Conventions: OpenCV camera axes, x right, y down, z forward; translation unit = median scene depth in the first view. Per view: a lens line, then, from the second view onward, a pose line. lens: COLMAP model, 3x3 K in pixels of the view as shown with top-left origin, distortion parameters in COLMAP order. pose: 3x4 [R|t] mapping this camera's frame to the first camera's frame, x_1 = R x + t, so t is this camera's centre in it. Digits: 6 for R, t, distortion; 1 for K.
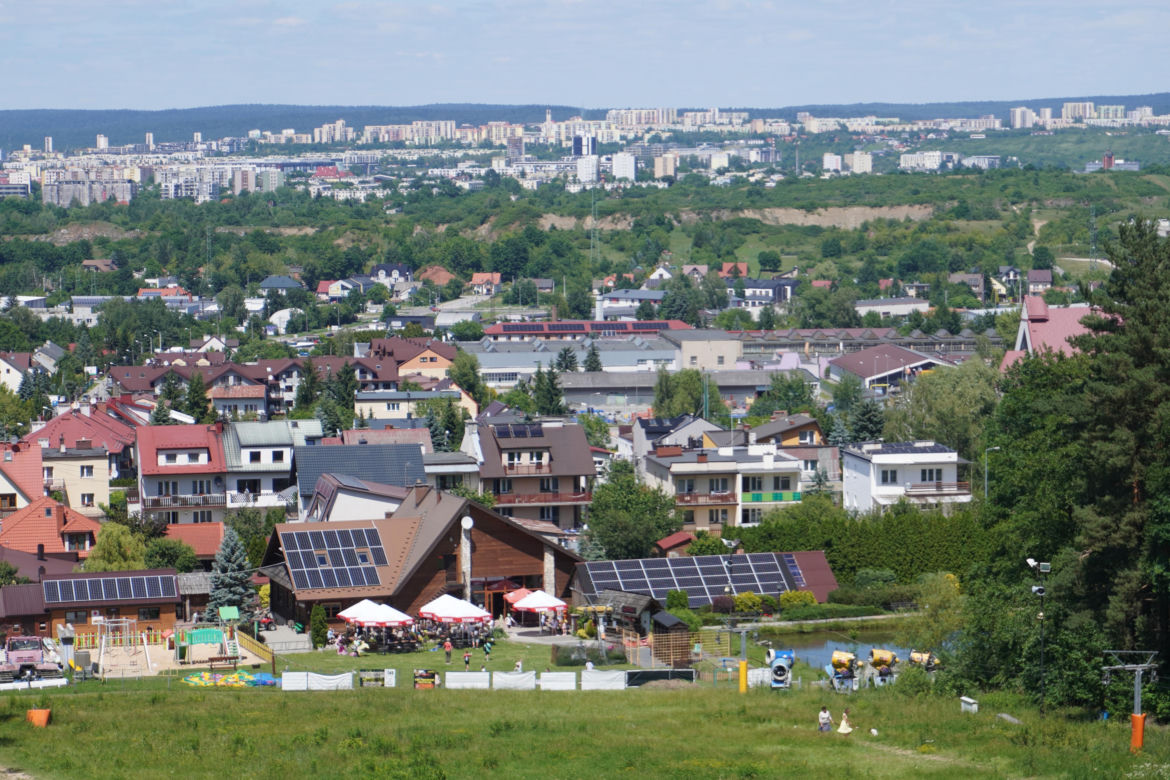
lens RADIAL K [[3284.8, 0, 585.0], [0, 3284.8, 390.0], [0, 0, 1]] dist [-0.016546, 0.342682]
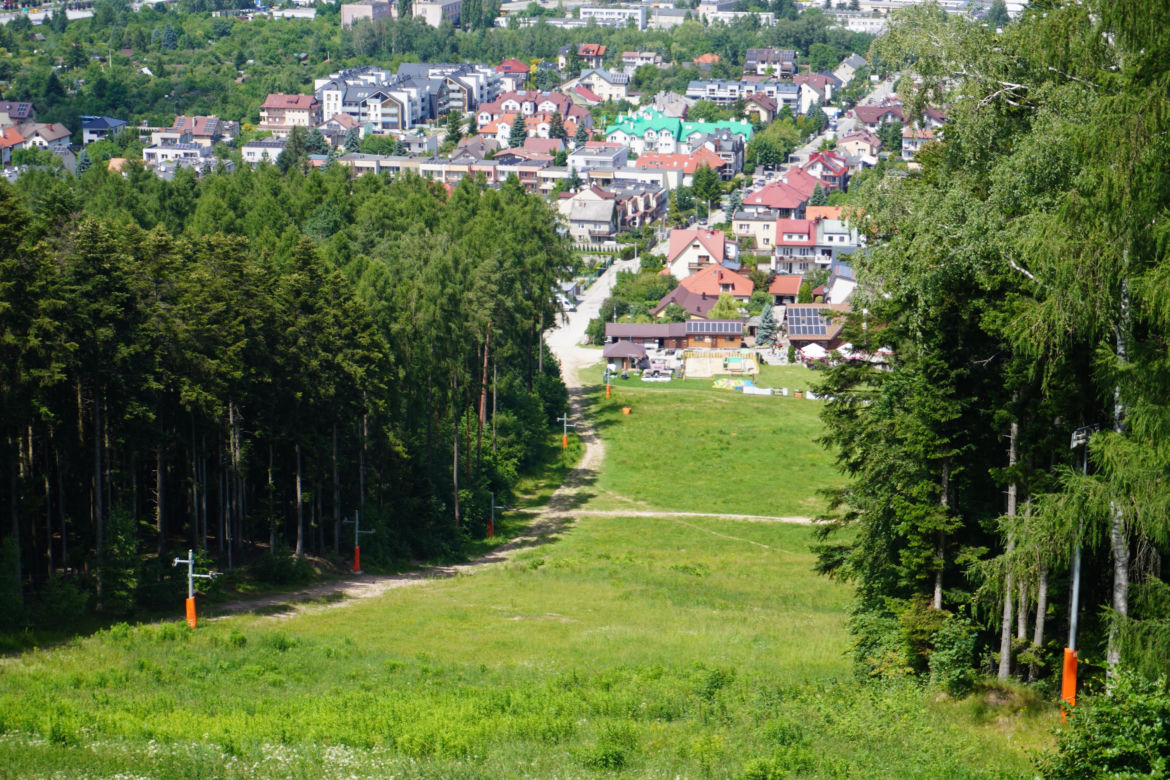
lens RADIAL K [[2501.5, 0, 585.0], [0, 2501.5, 390.0], [0, 0, 1]] dist [-0.031731, 0.461677]
pose [[0.952654, 0.083526, -0.292360, 0.053471], [-0.035702, 0.985606, 0.165247, -0.034063], [0.301954, -0.146985, 0.941923, -0.131187]]
